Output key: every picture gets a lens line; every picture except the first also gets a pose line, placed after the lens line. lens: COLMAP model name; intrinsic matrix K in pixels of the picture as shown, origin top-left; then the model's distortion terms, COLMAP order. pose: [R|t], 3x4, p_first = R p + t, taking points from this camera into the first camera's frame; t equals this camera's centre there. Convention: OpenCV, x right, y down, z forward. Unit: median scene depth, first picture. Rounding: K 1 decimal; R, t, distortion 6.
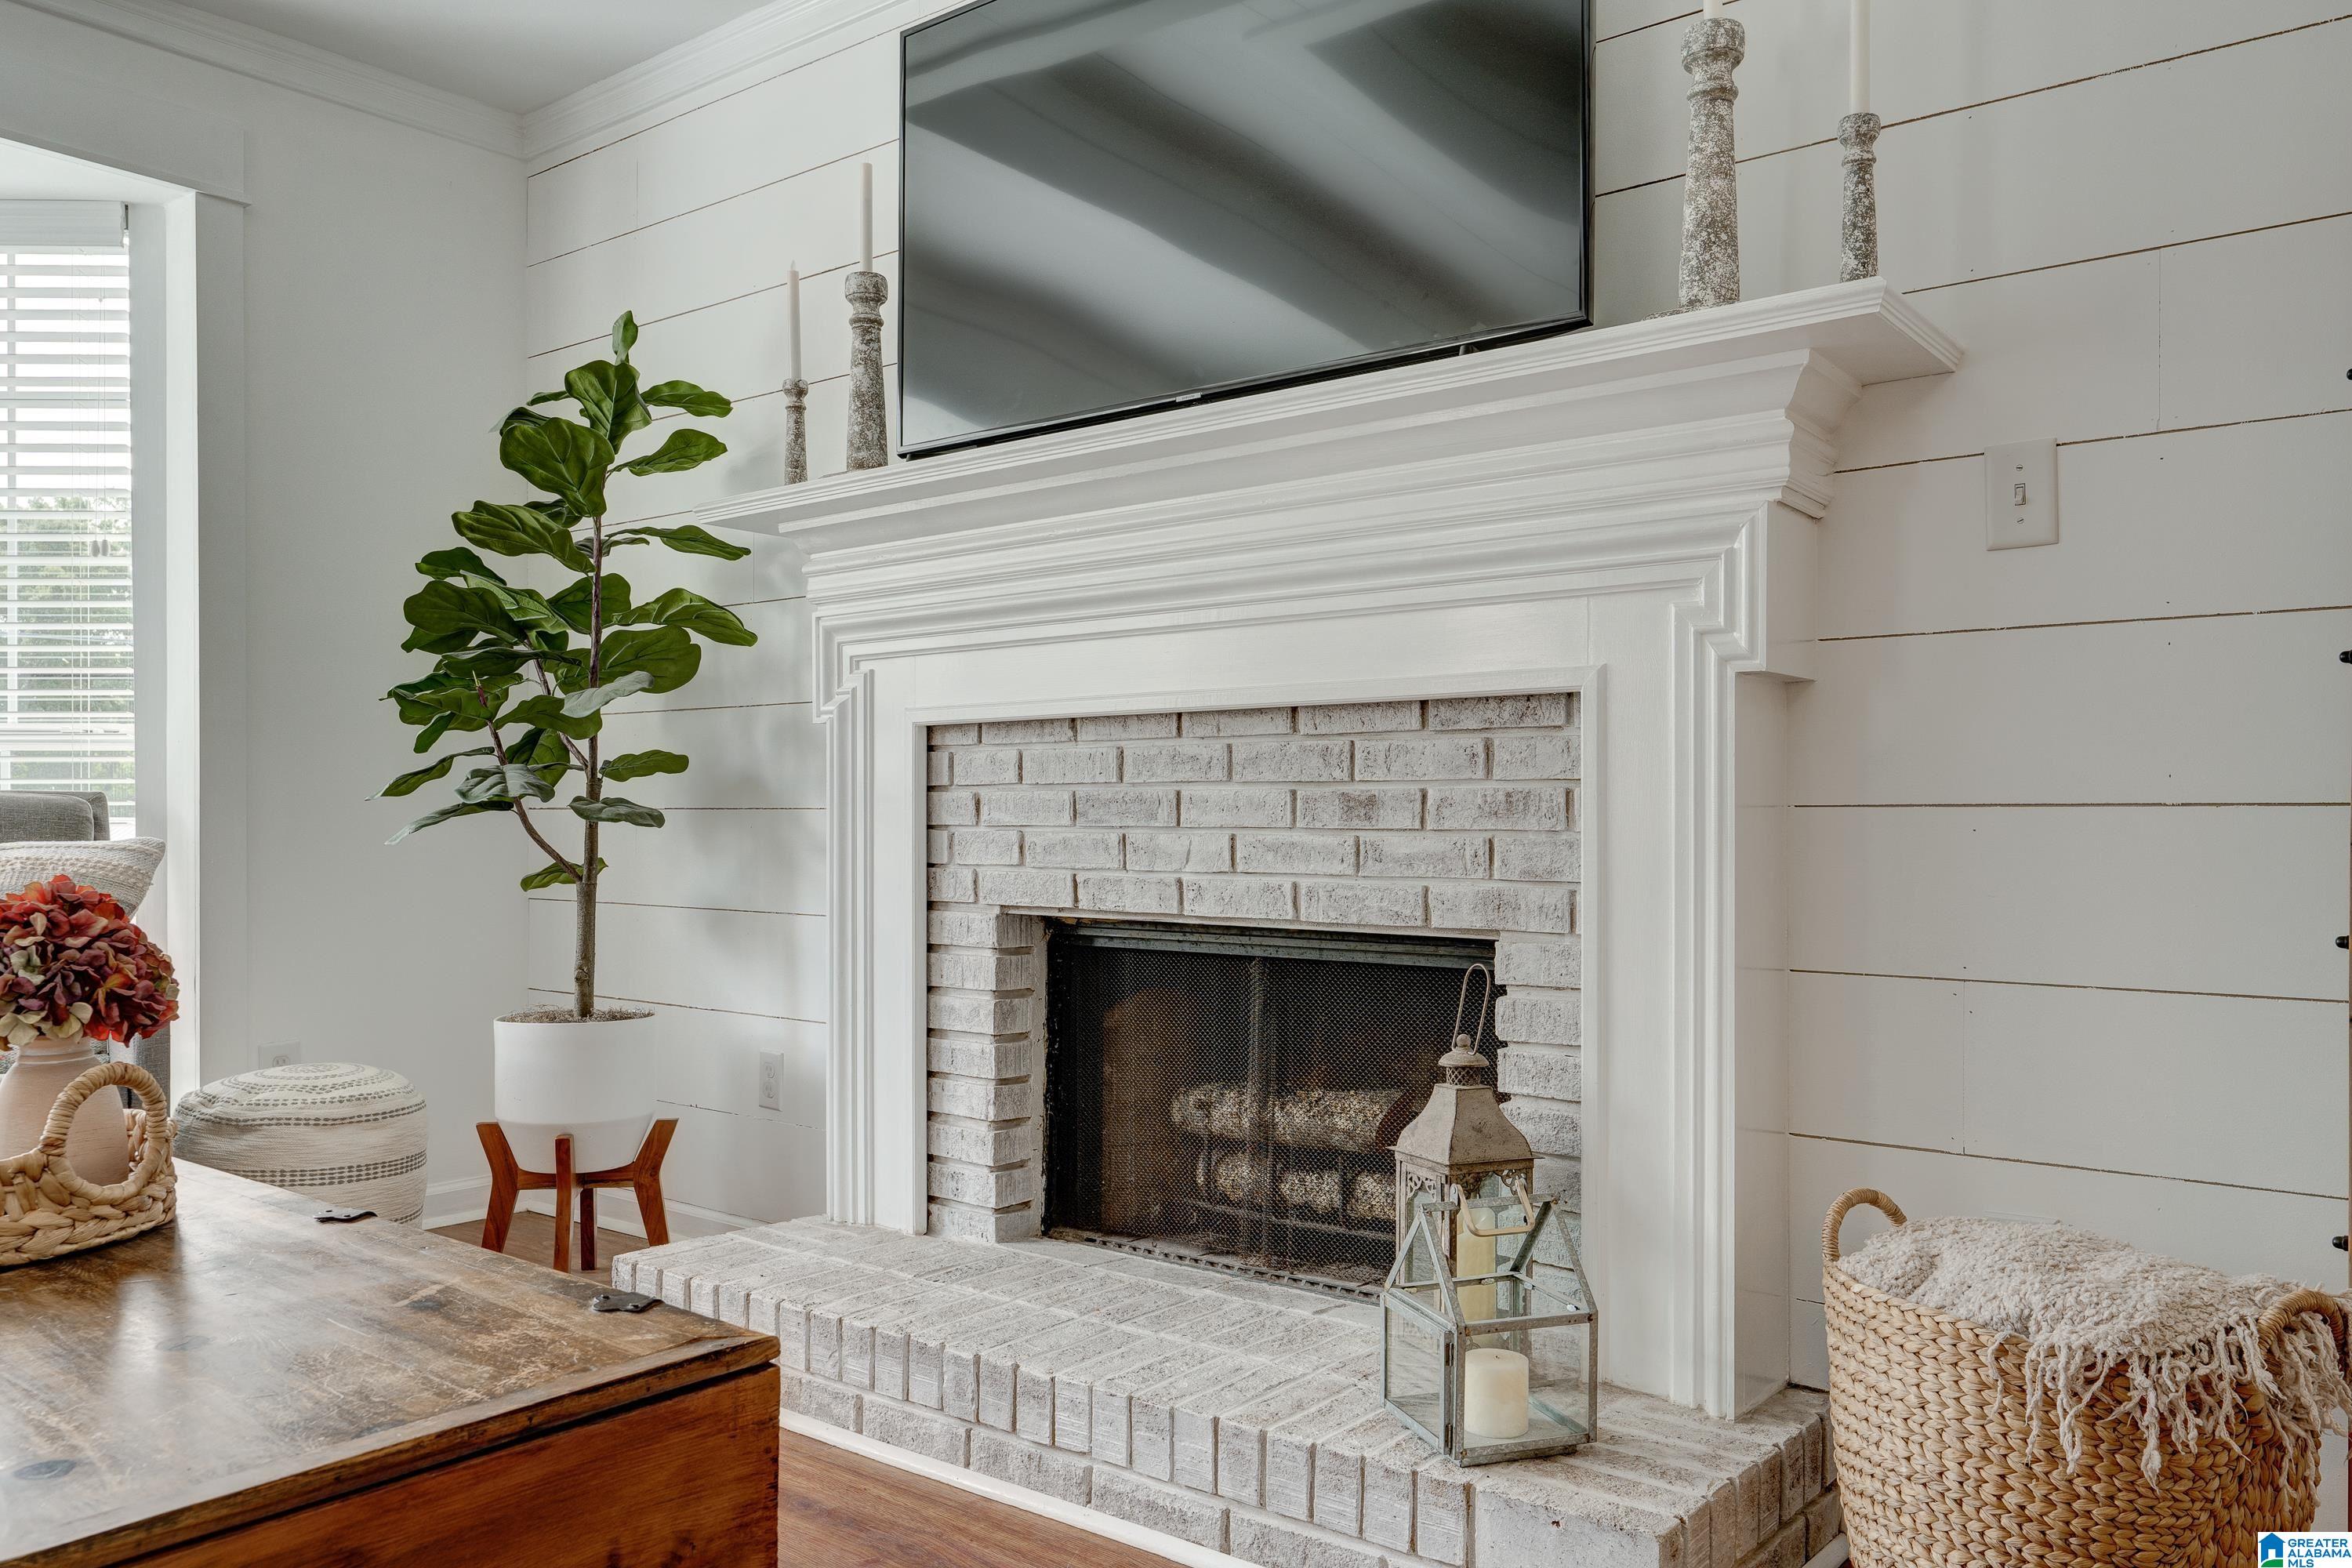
lens RADIAL K [[1742.1, 0, 1179.4], [0, 1742.1, 787.0], [0, 0, 1]] dist [0.014996, 0.003448]
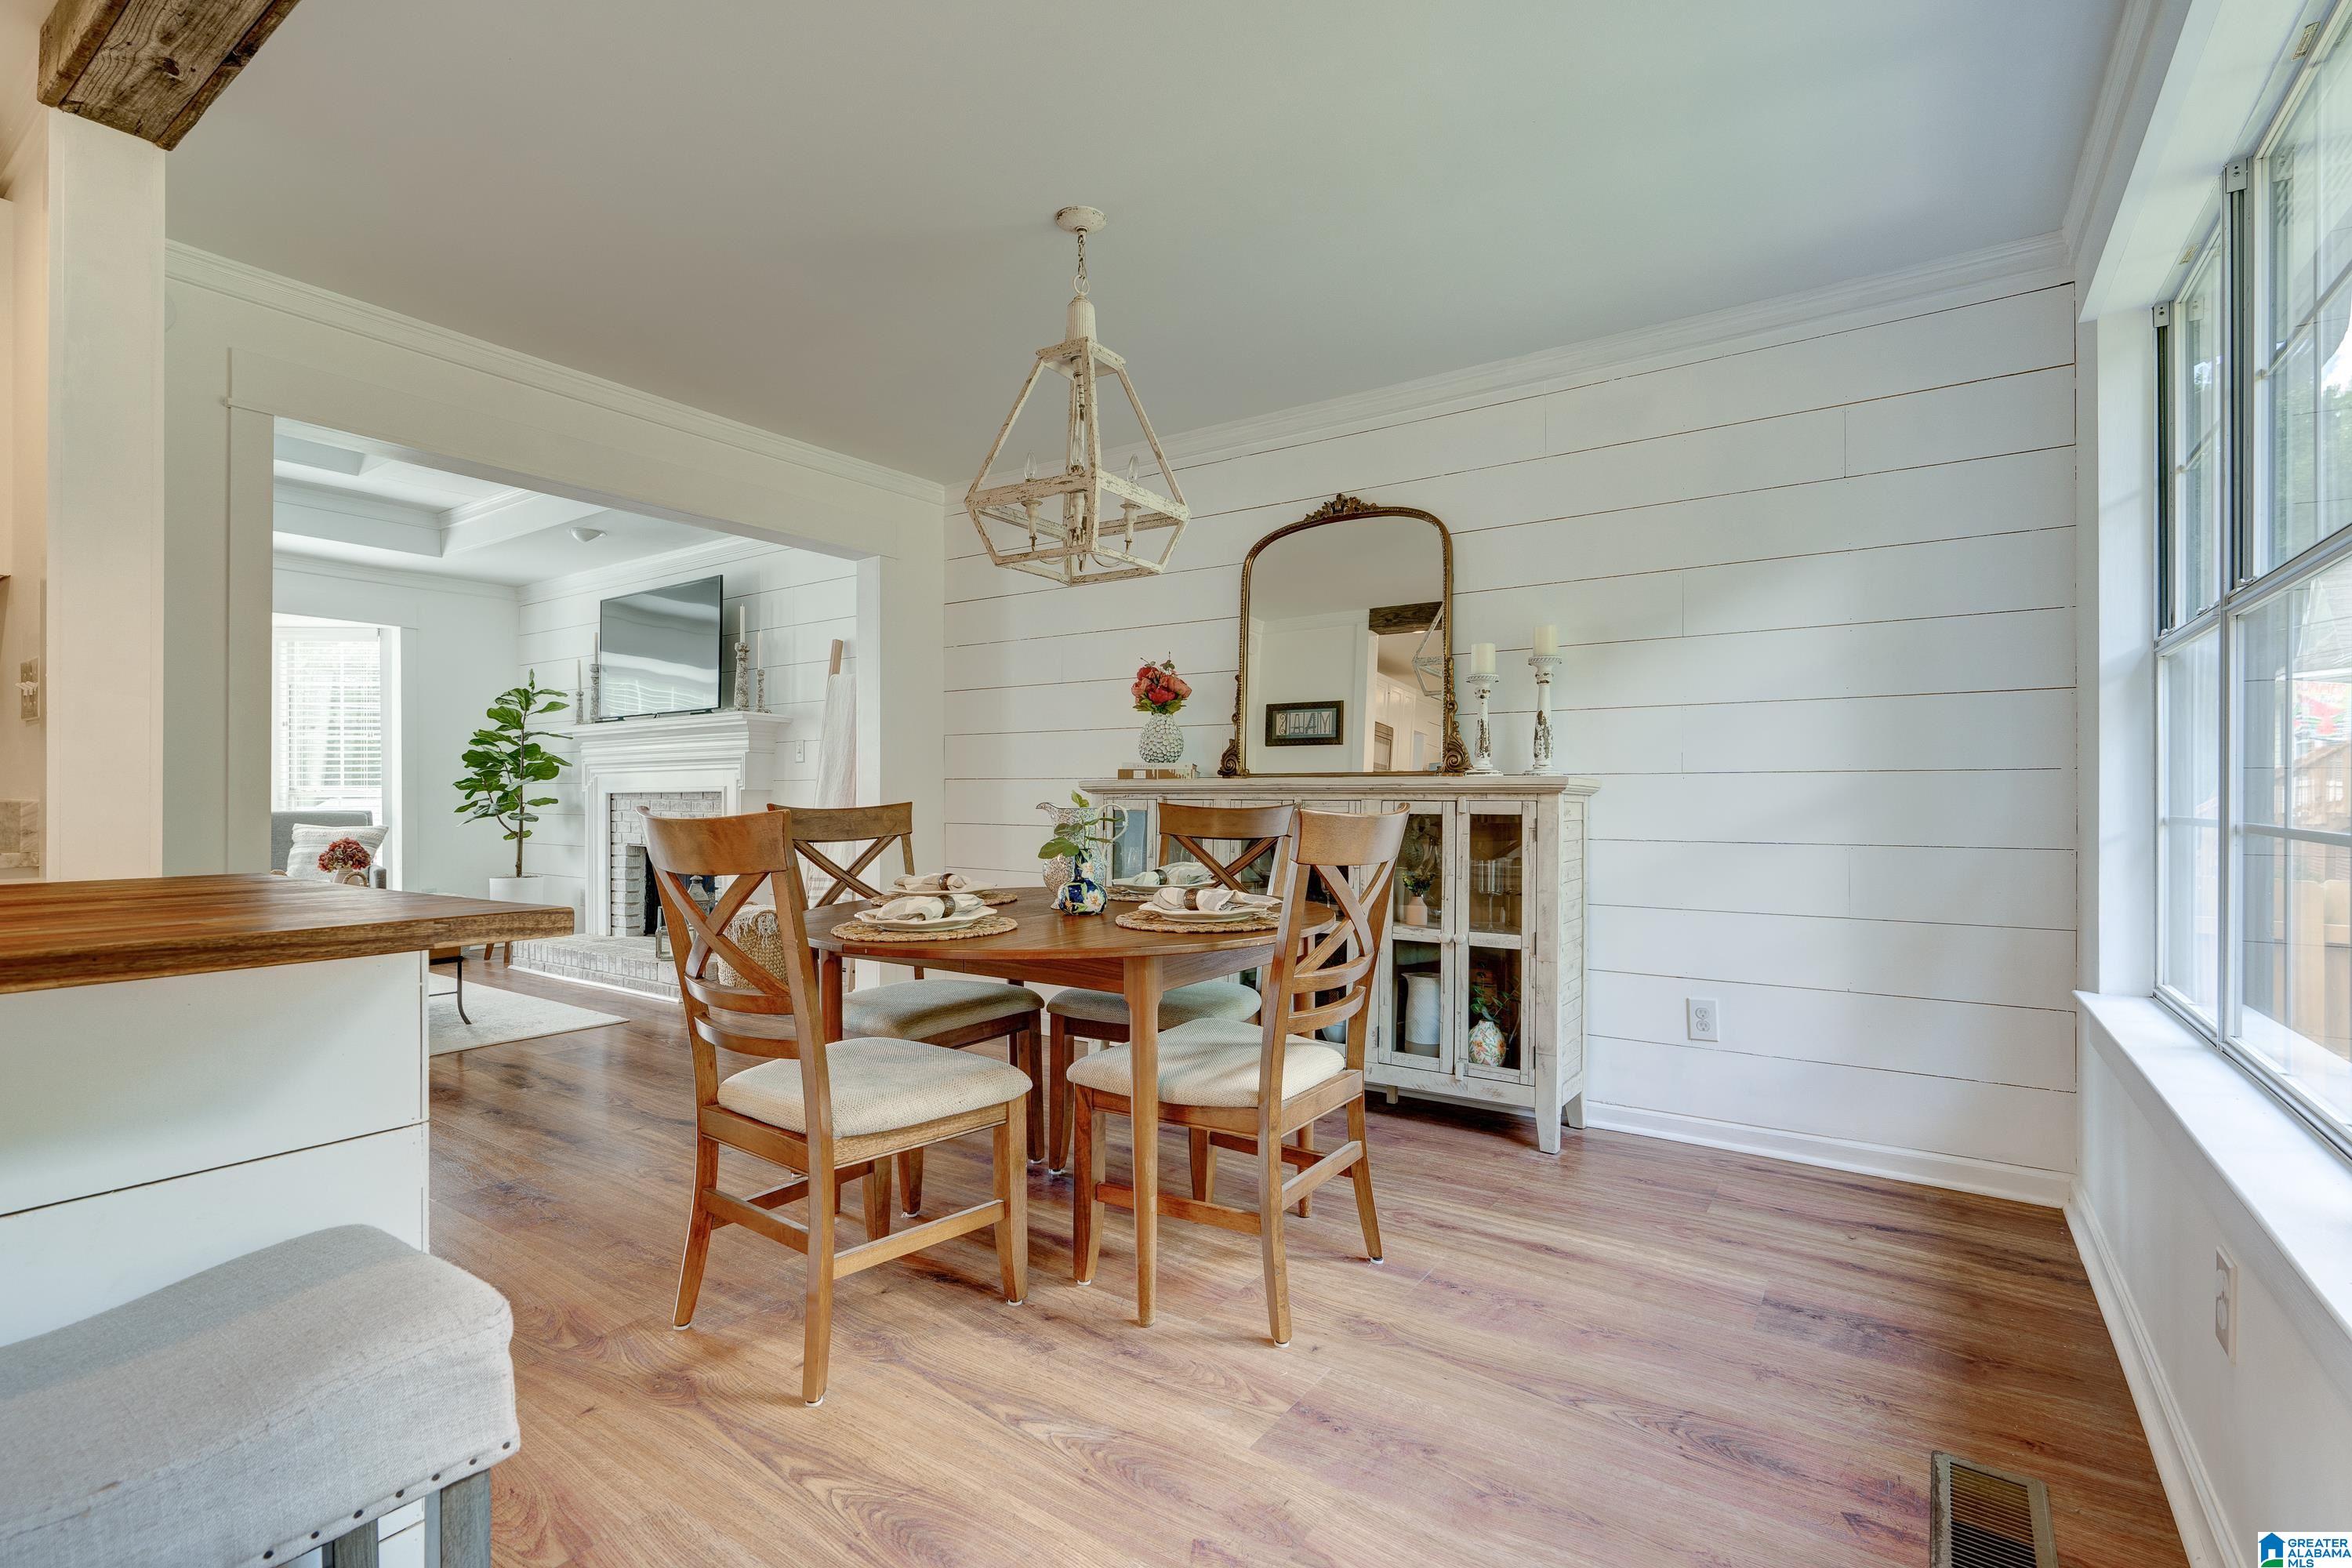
lens RADIAL K [[1075.3, 0, 1170.7], [0, 1075.3, 792.7], [0, 0, 1]] dist [-0.000894, 0.000269]
pose [[0.997695, -0.001495, 0.067835, 0.772051], [0.001074, 0.999980, 0.006248, -0.043951], [-0.067843, -0.006161, 0.997677, -1.152963]]
